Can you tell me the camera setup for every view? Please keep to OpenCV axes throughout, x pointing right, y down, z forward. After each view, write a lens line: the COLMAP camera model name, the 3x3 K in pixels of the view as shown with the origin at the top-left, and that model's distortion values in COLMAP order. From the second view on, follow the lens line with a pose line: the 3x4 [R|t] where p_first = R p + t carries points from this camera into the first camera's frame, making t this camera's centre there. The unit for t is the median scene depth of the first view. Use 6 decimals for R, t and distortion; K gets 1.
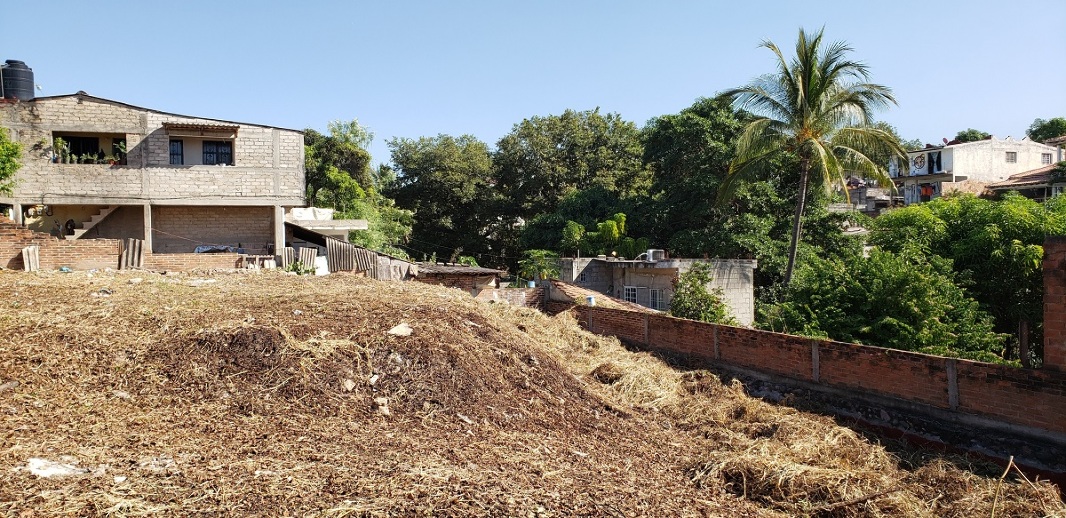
lens RADIAL K [[837.5, 0, 526.1], [0, 837.5, 257.8], [0, 0, 1]] dist [0.065337, -0.080756]
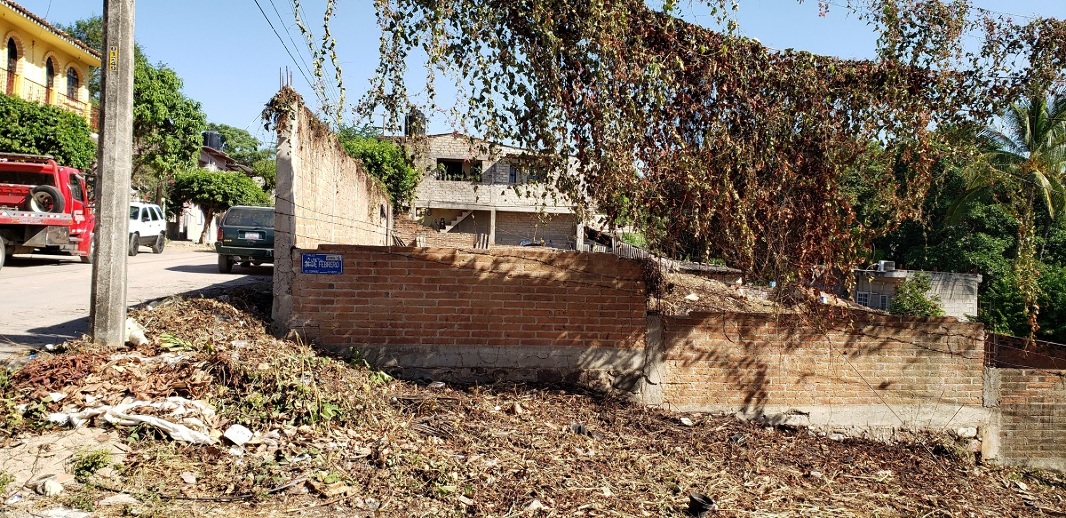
lens RADIAL K [[837.5, 0, 526.7], [0, 837.5, 253.0], [0, 0, 1]] dist [0.065337, -0.080756]
pose [[0.960773, 0.050030, -0.272785, -0.004637], [-0.051928, 0.998651, 0.000262, 0.005748], [0.272430, 0.013913, 0.962075, -0.341780]]
